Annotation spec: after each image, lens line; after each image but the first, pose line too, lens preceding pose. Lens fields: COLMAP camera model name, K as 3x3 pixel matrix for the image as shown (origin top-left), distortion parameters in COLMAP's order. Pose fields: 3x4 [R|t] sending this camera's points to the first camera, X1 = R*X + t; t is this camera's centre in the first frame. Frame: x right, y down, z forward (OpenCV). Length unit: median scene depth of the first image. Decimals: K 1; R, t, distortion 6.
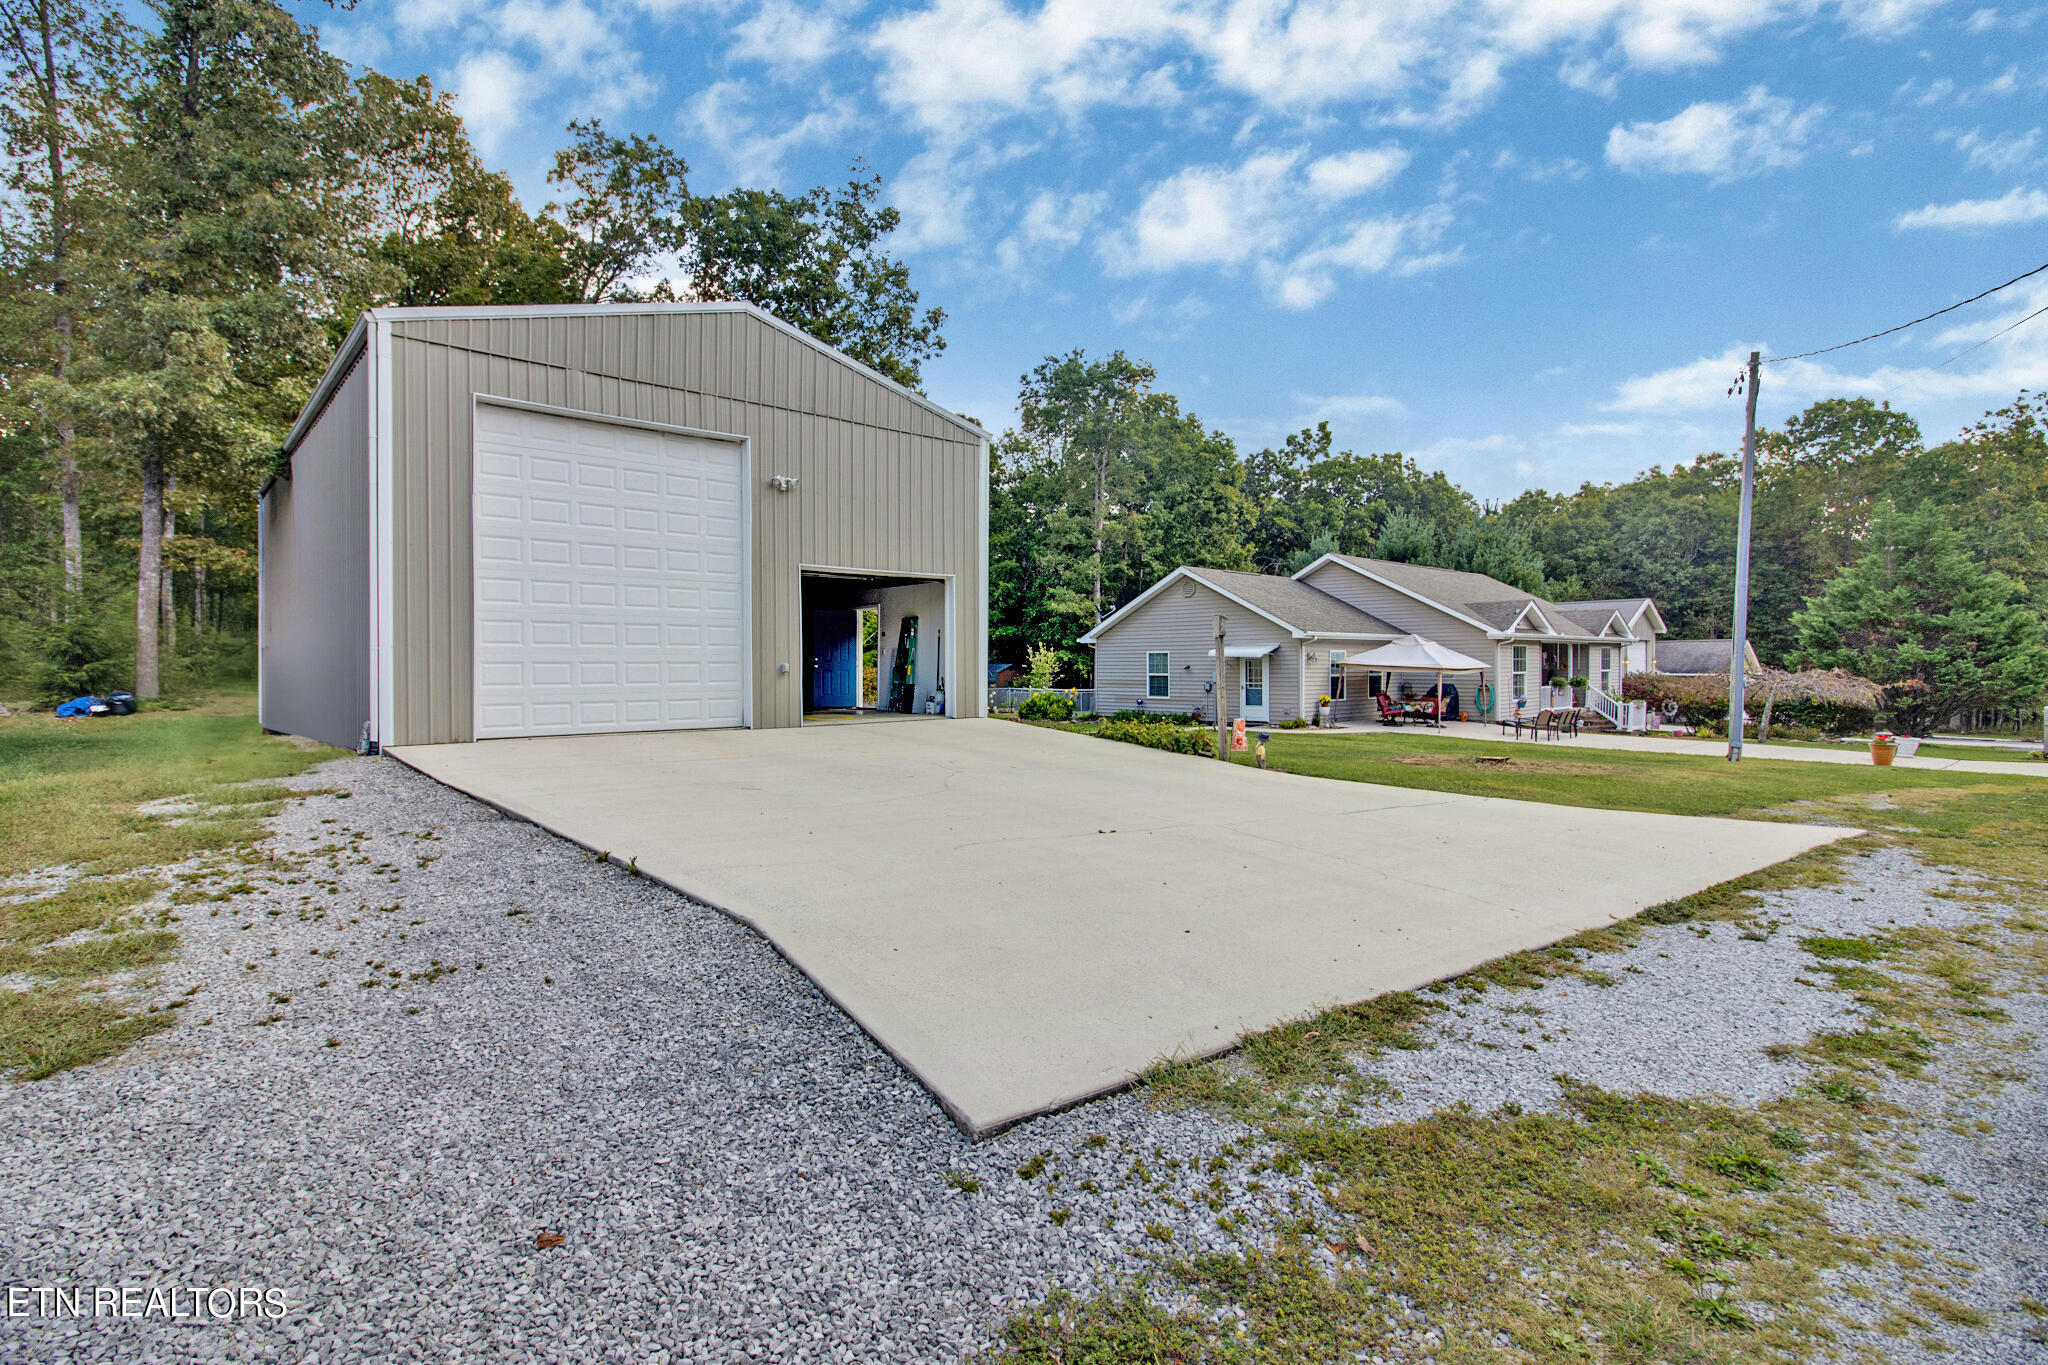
lens RADIAL K [[1029.3, 0, 1024.0], [0, 1029.3, 682.5], [0, 0, 1]] dist [-0.023340, -0.000102]
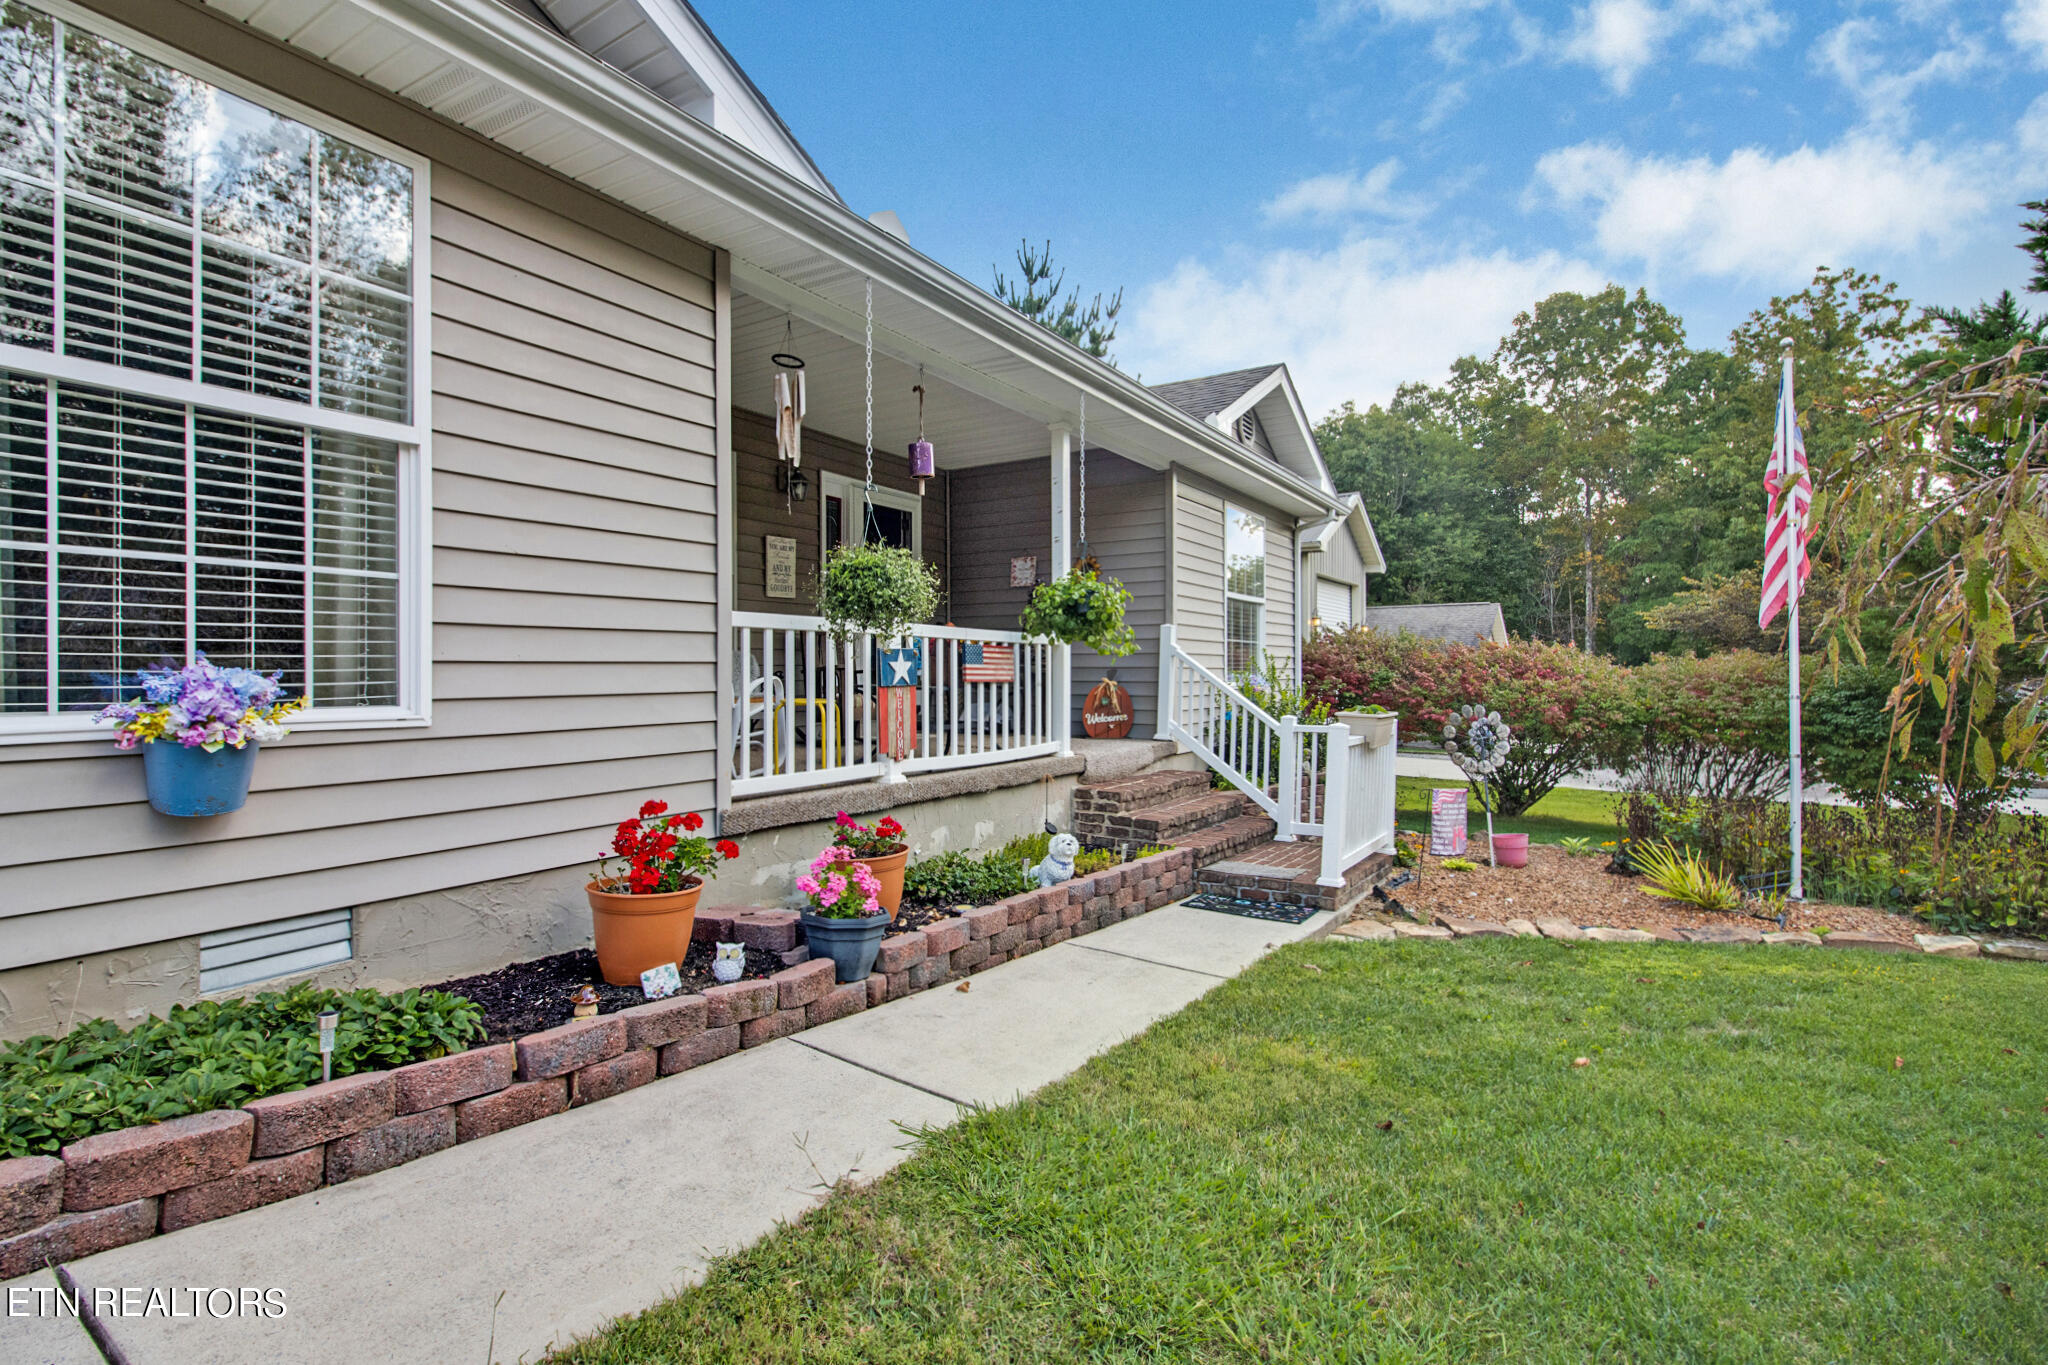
lens RADIAL K [[967.4, 0, 1024.0], [0, 967.4, 682.5], [0, 0, 1]] dist [0.000072, -0.000513]
pose [[0.971080, -0.004873, 0.238705, 0.295184], [0.007719, 0.999910, -0.010990, 0.008472], [-0.238630, 0.012515, 0.971030, 0.500402]]
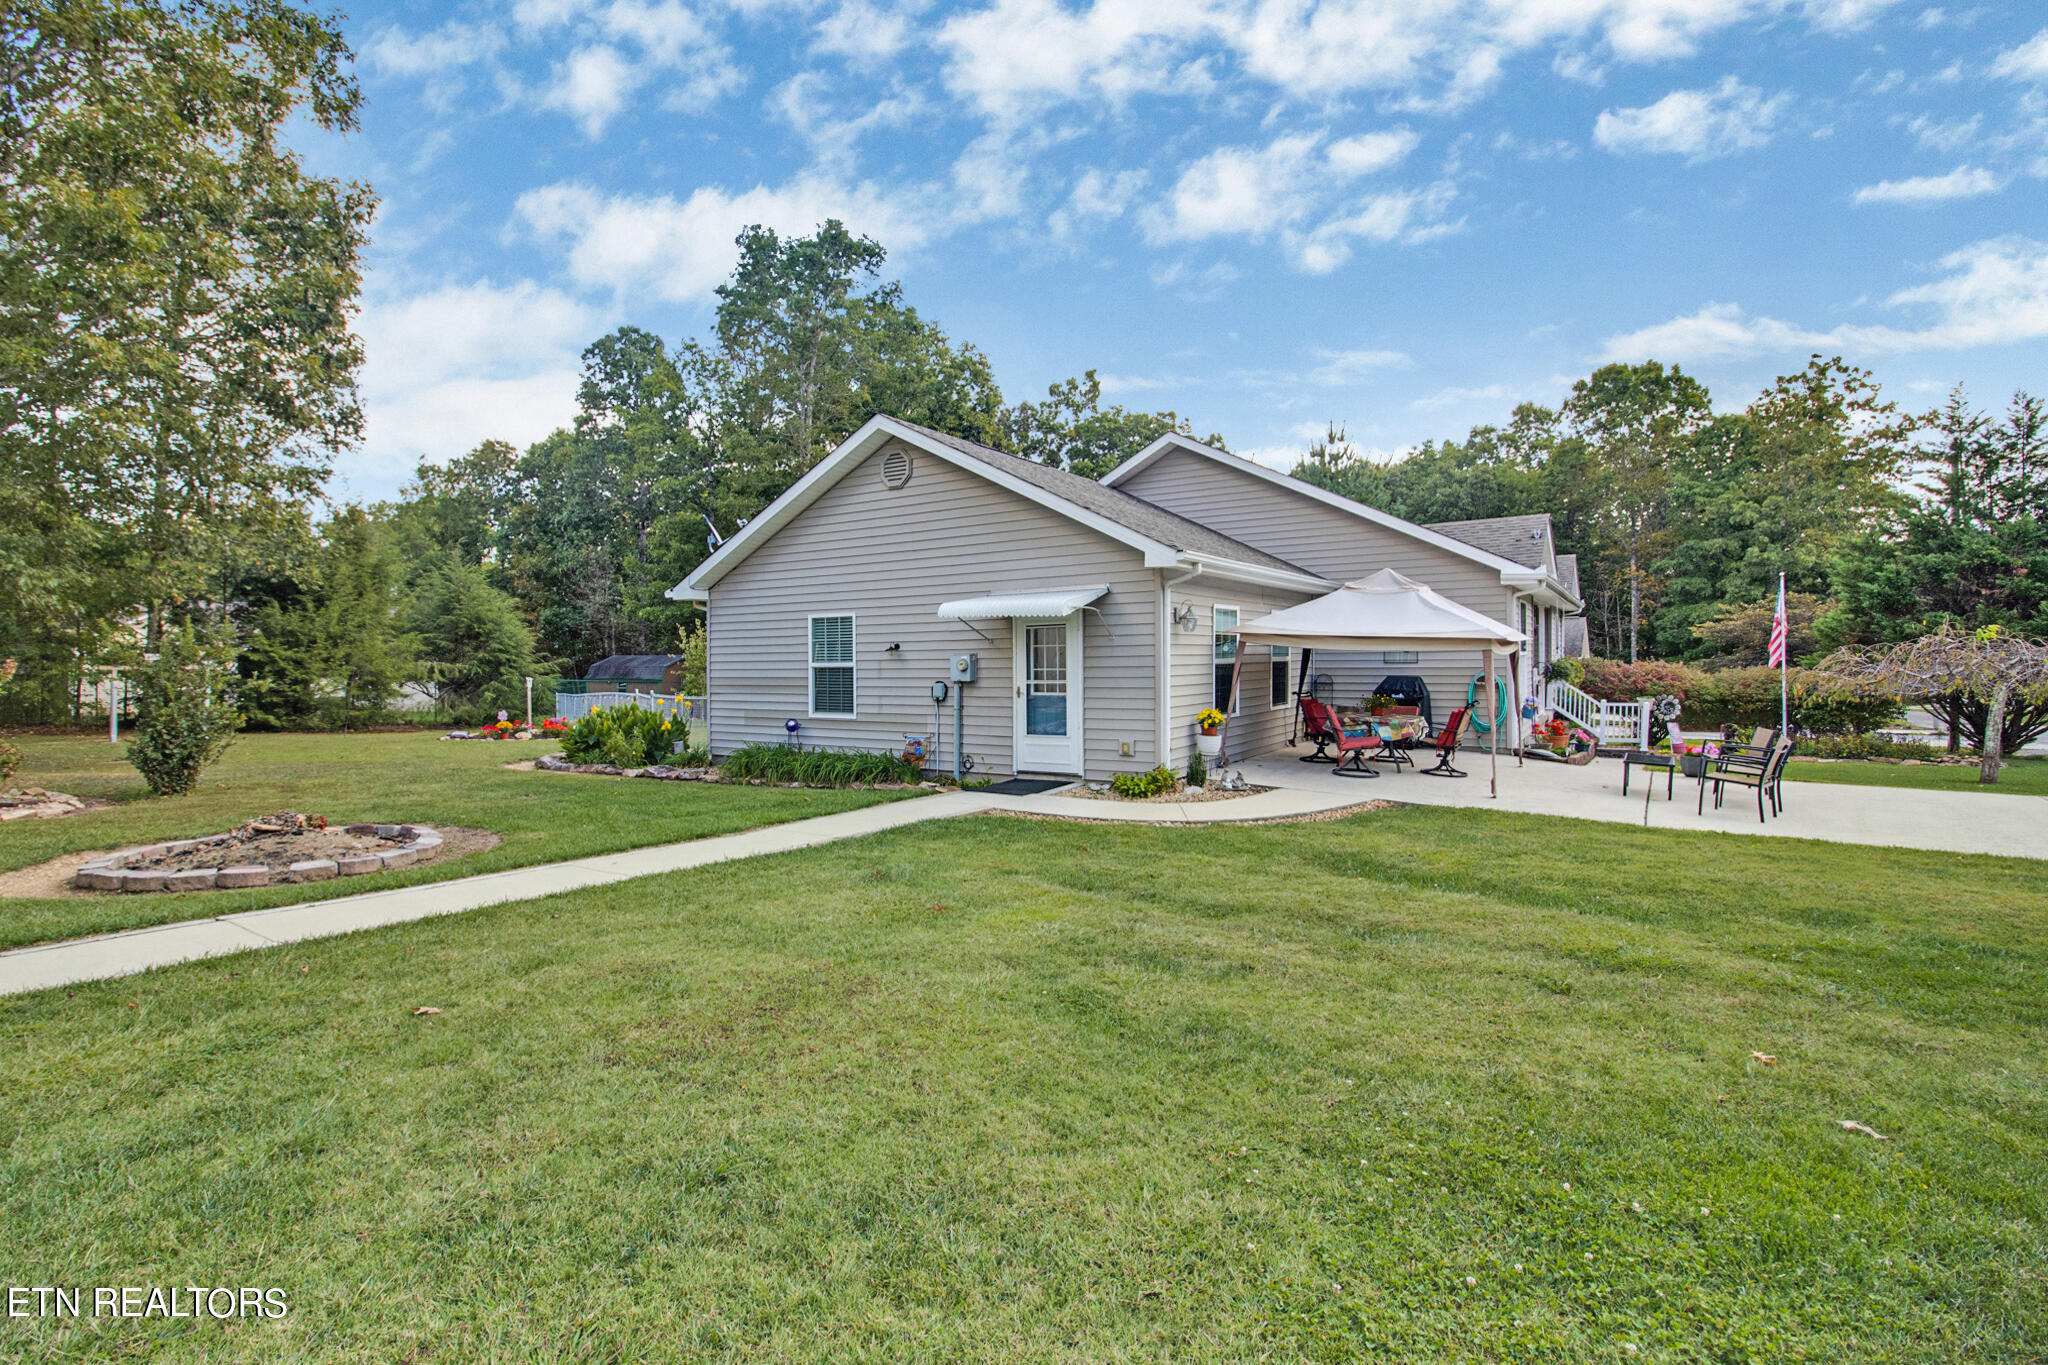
lens RADIAL K [[954.1, 0, 1013.1], [0, 954.1, 666.7], [0, 0, 1]] dist [-0.000713, -0.001047]
pose [[0.974662, -0.011710, 0.223378, 0.063462], [0.013597, 0.999884, -0.006908, -0.001563], [-0.223271, 0.009770, 0.974707, 0.320073]]
